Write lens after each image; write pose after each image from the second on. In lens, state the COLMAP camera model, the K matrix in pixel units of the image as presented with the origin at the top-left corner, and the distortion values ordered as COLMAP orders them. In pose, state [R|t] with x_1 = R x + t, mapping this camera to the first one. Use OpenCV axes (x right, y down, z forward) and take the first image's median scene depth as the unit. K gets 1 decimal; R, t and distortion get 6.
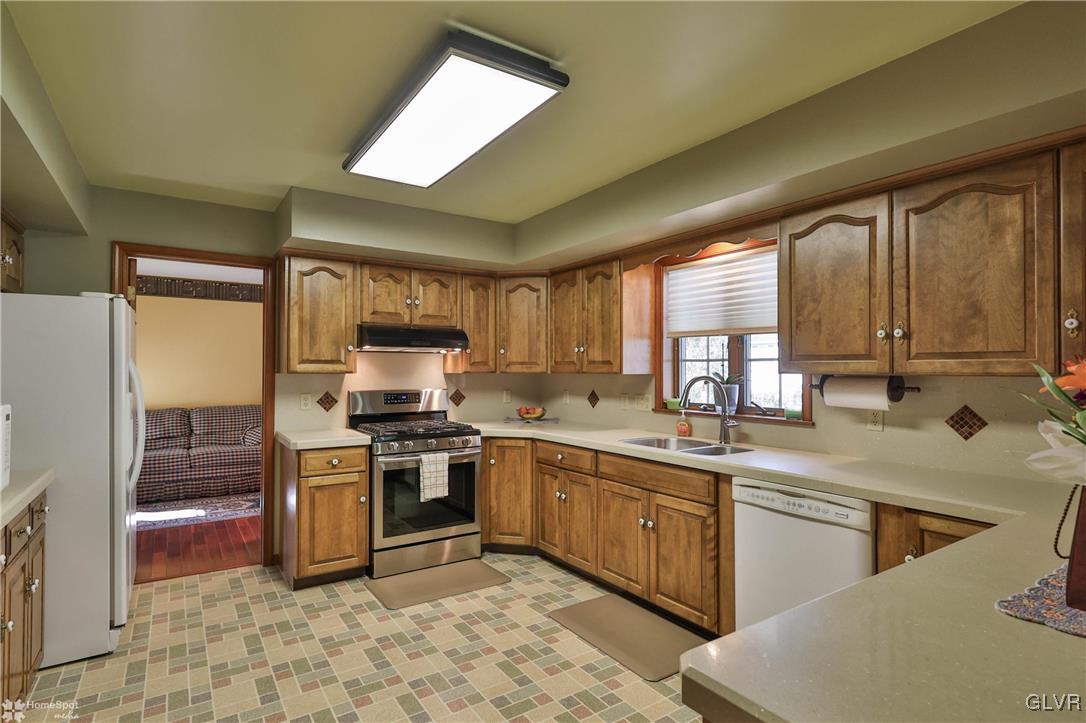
lens RADIAL K [[552.6, 0, 543.1], [0, 552.6, 366.9], [0, 0, 1]] dist [0.001982, 0.000141]
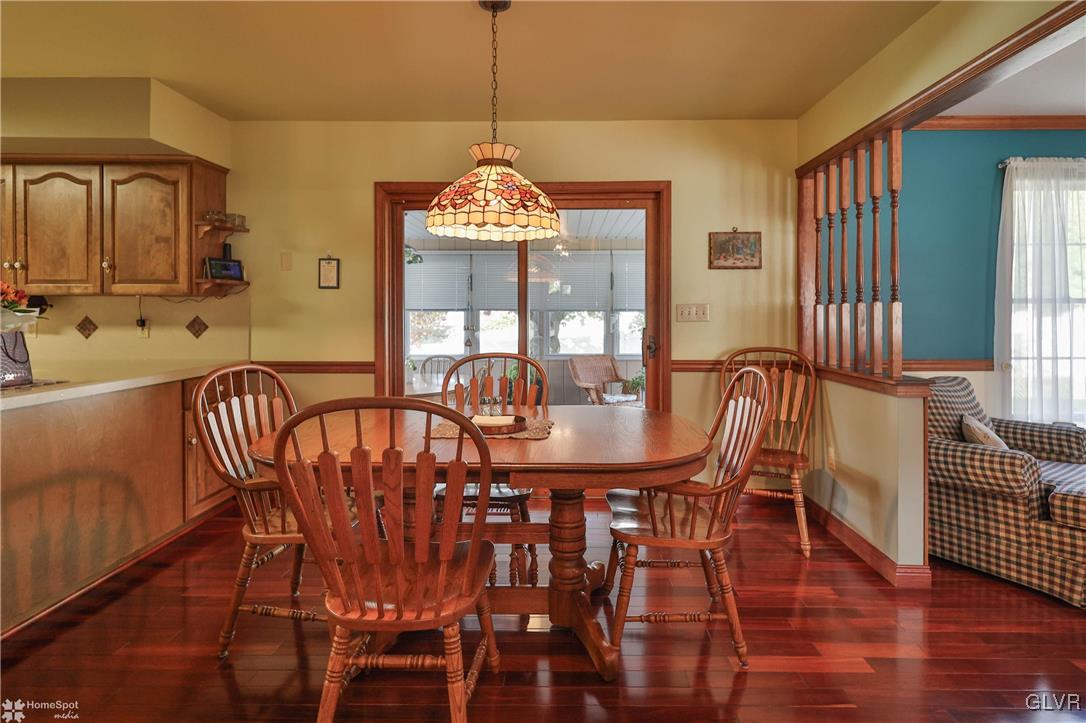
lens RADIAL K [[498.4, 0, 563.3], [0, 498.4, 315.7], [0, 0, 1]] dist [0.003042, 0.000348]
pose [[0.557565, 0.002332, 0.830130, 0.354438], [-0.009487, 0.999949, 0.003563, 0.051078], [-0.830079, -0.009862, 0.557559, -0.882564]]
